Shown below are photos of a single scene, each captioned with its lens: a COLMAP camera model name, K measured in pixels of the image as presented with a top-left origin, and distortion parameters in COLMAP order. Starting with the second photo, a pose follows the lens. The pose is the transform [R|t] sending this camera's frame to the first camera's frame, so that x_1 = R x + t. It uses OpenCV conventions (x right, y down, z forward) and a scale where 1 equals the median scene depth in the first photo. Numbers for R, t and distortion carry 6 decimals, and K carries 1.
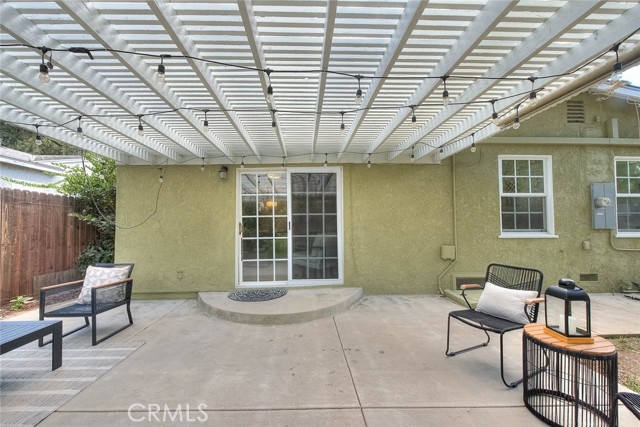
lens RADIAL K [[257.2, 0, 316.7], [0, 257.2, 219.2], [0, 0, 1]] dist [-0.001048, -0.000329]
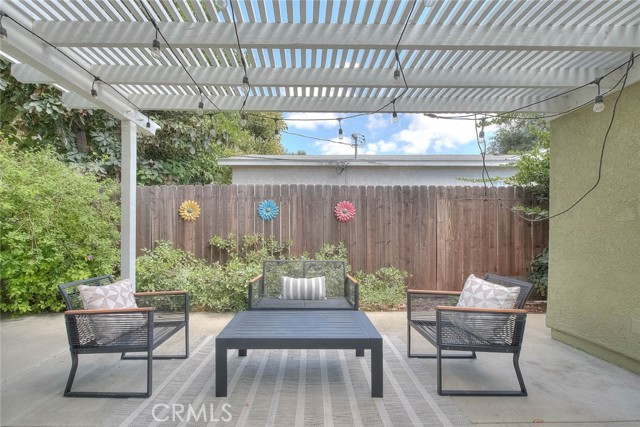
lens RADIAL K [[257.2, 0, 309.0], [0, 257.2, 232.8], [0, 0, 1]] dist [-0.001048, -0.000329]
pose [[-0.057986, 0.014792, -0.998208, -0.124799], [0.023179, 0.999641, 0.013466, 0.038258], [0.998048, -0.022356, -0.058308, 0.461568]]
